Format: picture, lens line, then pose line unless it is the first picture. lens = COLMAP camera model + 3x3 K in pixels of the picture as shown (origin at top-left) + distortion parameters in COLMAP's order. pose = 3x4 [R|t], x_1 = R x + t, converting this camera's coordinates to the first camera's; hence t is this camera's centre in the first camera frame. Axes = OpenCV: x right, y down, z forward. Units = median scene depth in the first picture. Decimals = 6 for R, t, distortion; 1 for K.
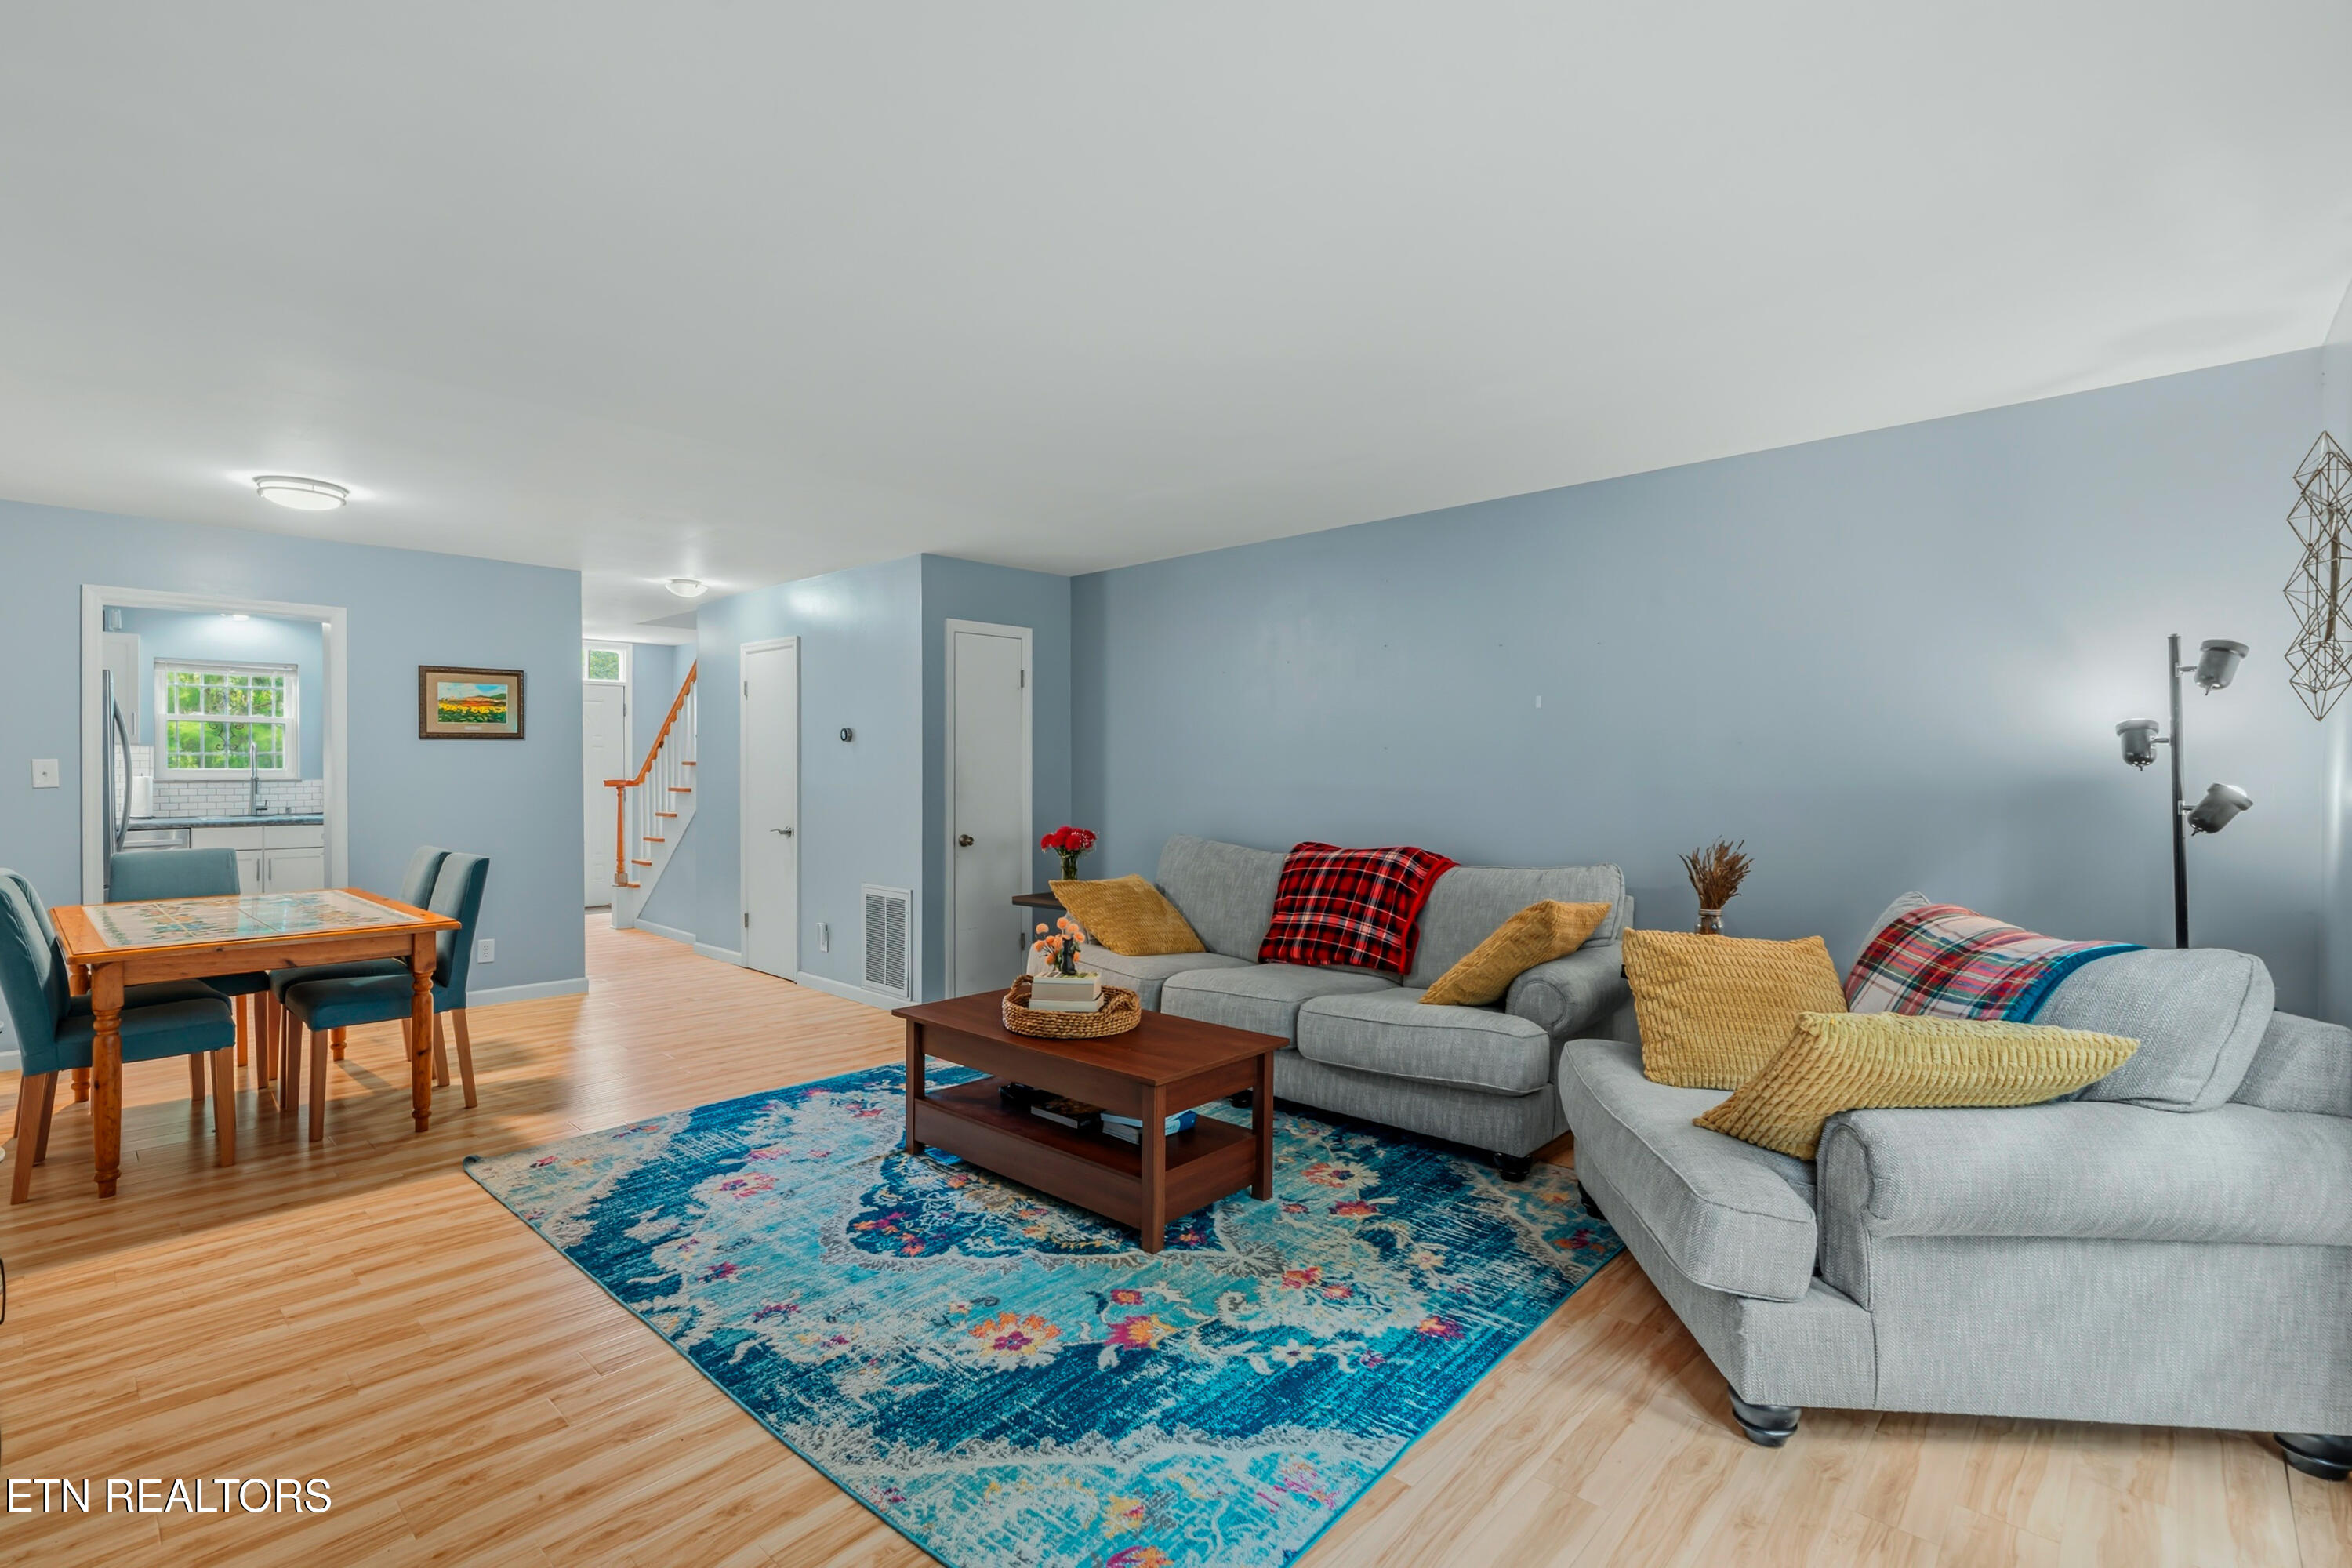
lens RADIAL K [[1068.8, 0, 1158.3], [0, 1068.8, 773.0], [0, 0, 1]] dist [-0.004873, 0.000802]
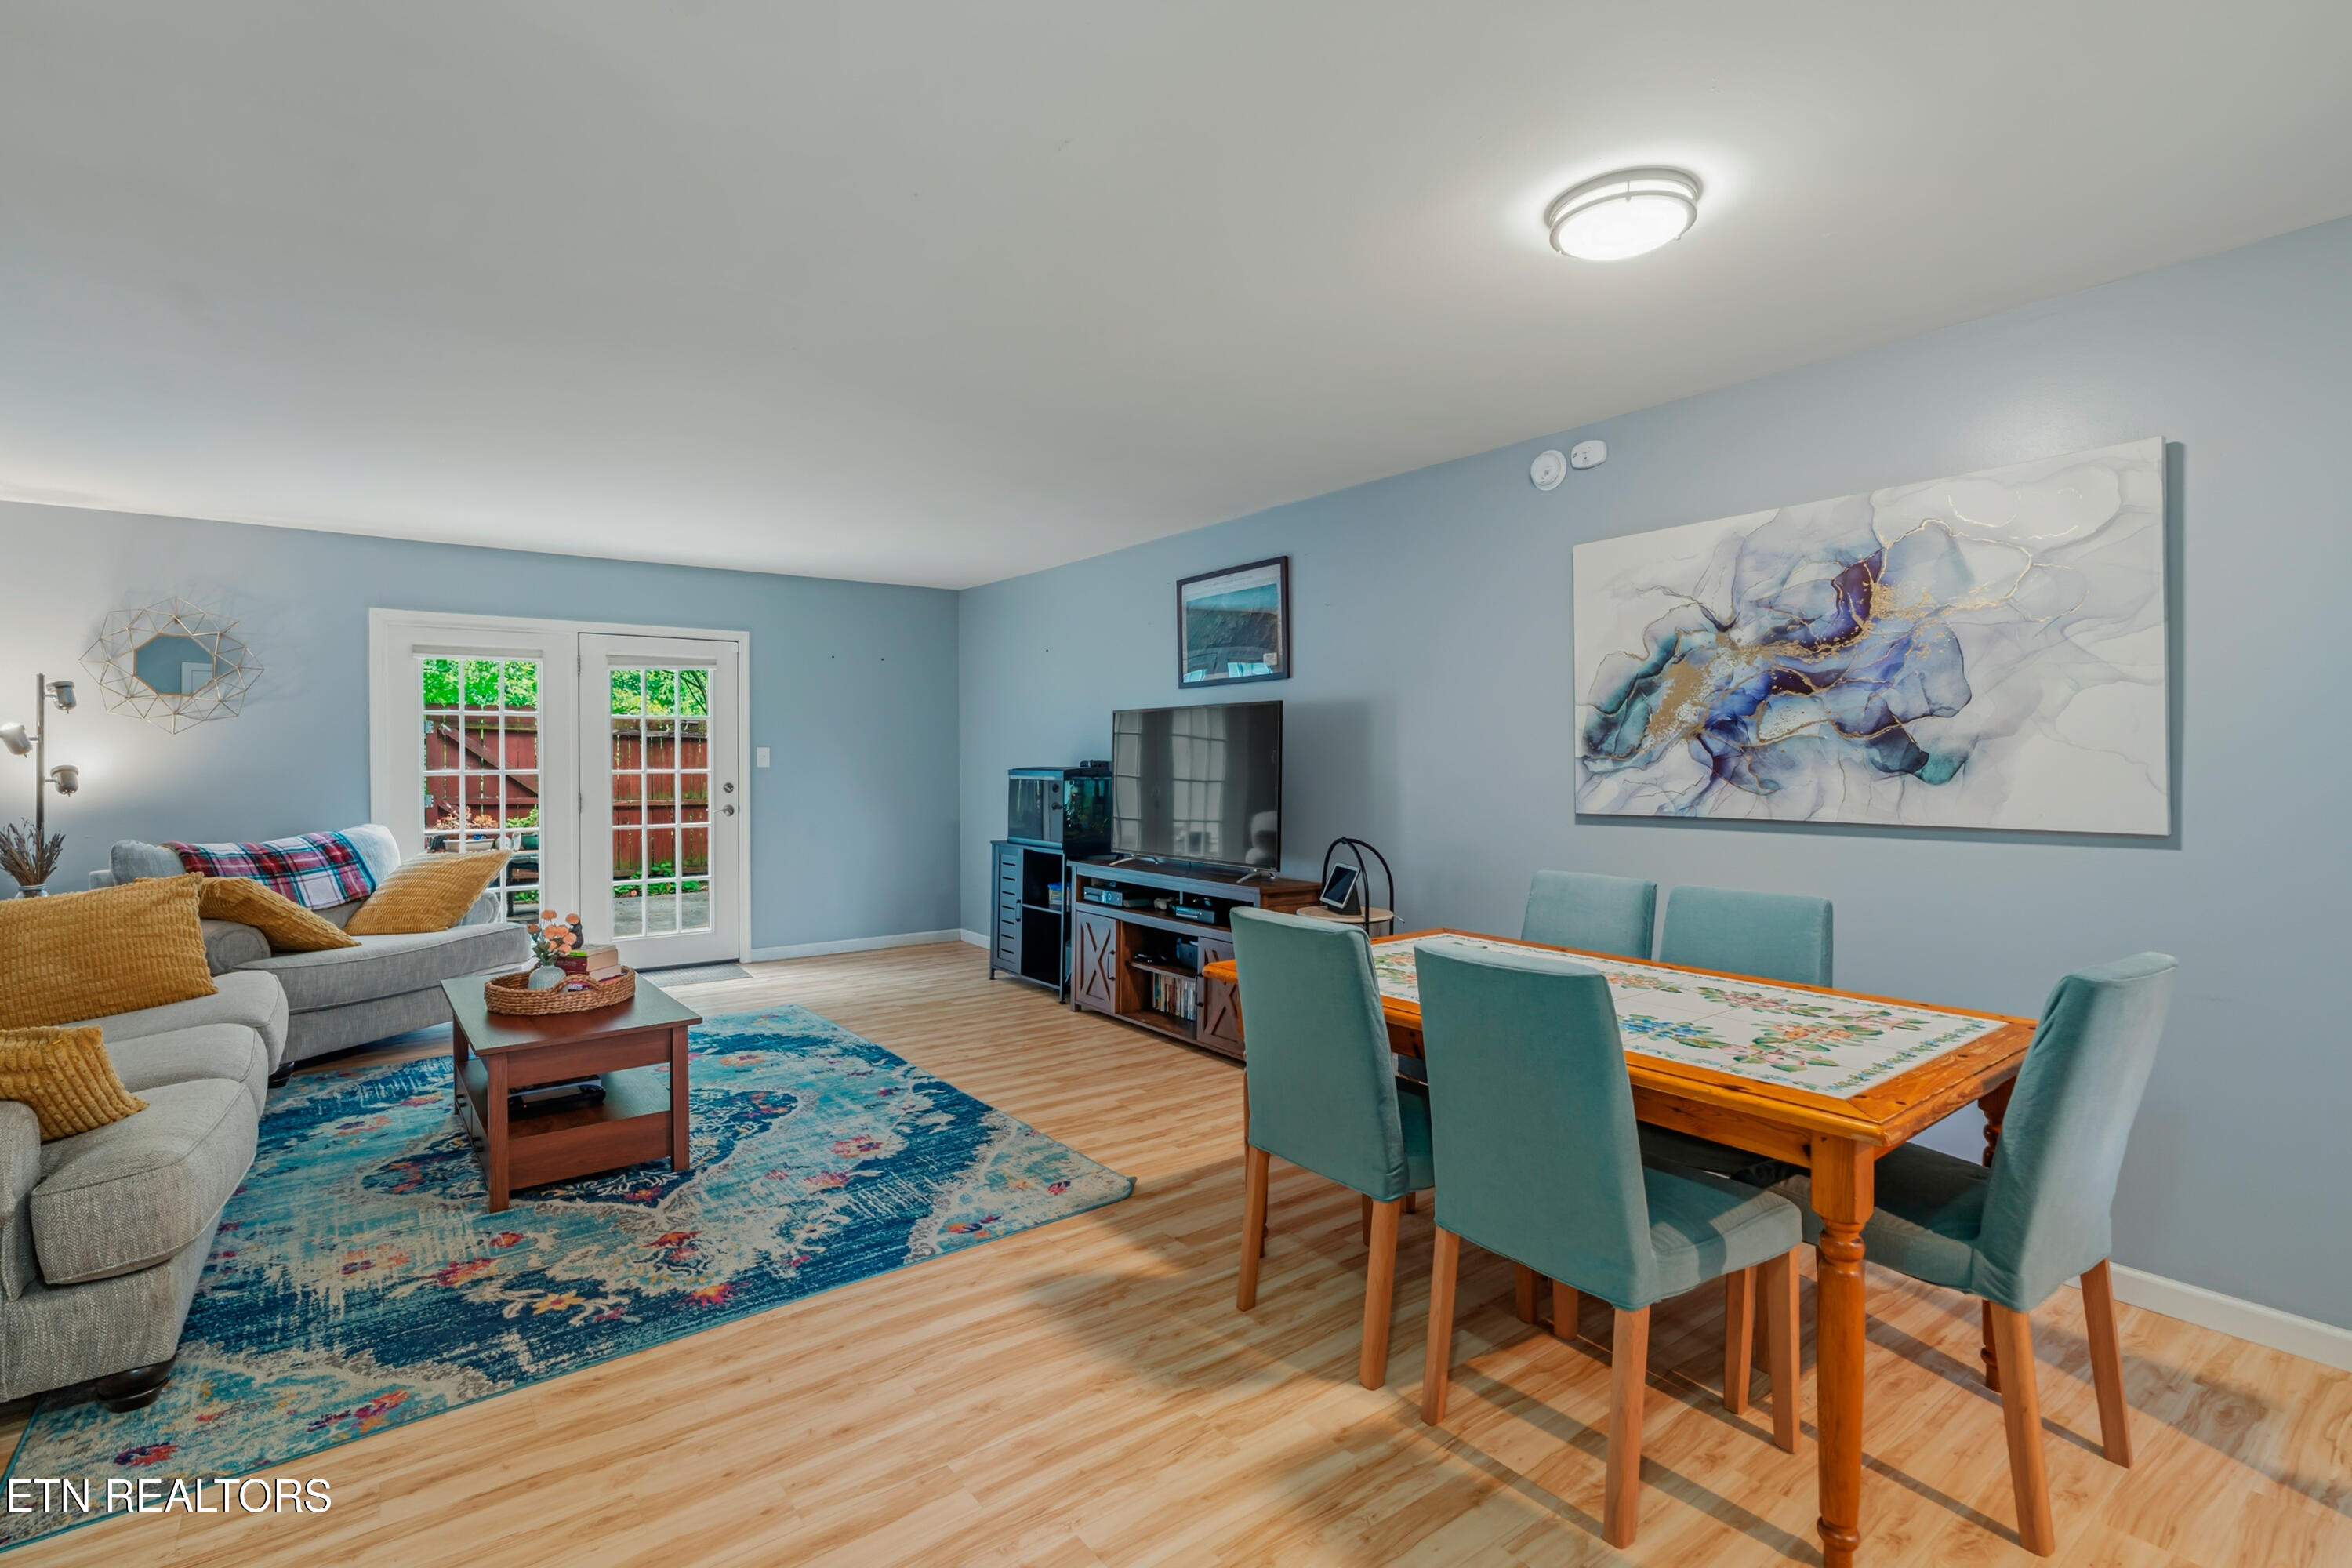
lens RADIAL K [[1068.8, 0, 1158.3], [0, 1068.8, 773.0], [0, 0, 1]] dist [-0.004873, 0.000802]
pose [[-0.984304, -0.003754, 0.176442, -0.945995], [-0.000408, 0.999819, 0.018997, -0.009969], [-0.176481, 0.018627, -0.984128, 2.169209]]
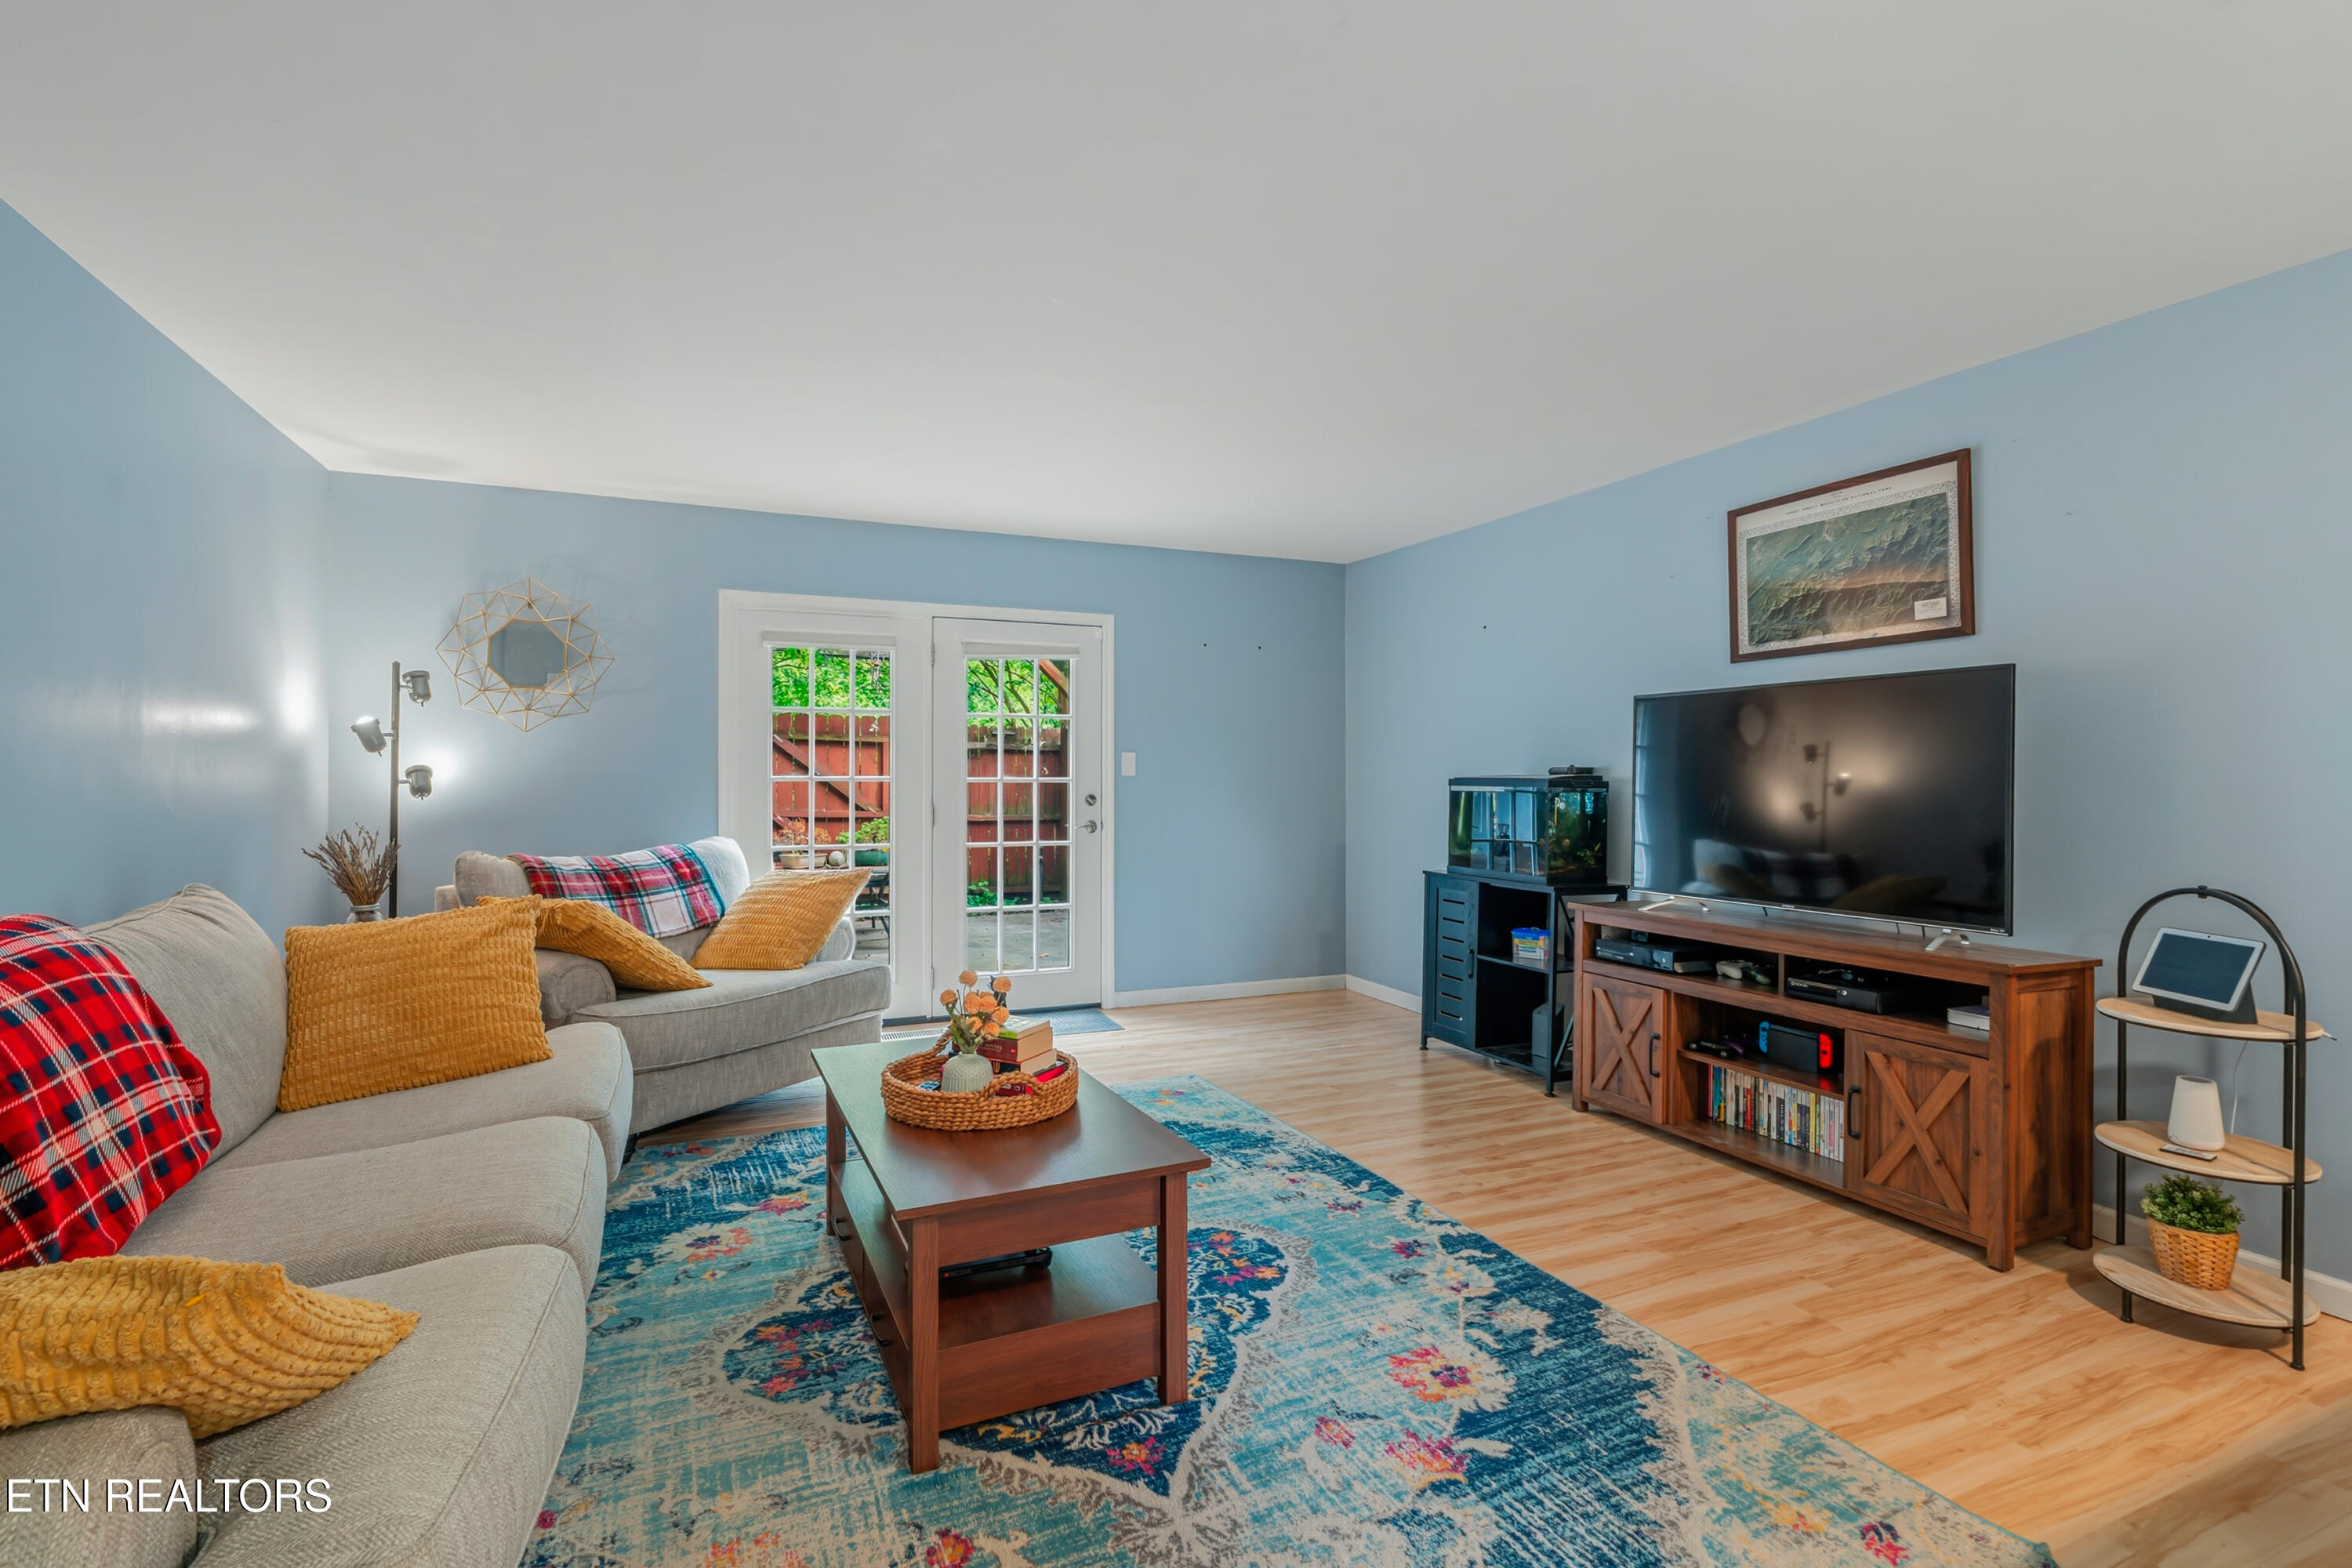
lens RADIAL K [[1064.4, 0, 1171.1], [0, 1064.4, 785.2], [0, 0, 1]] dist [-0.005000, 0.000034]
pose [[-0.922008, -0.007336, 0.387101, -0.531172], [-0.003282, 0.999933, 0.011132, 0.016567], [-0.387157, 0.008993, -0.921970, 1.811689]]
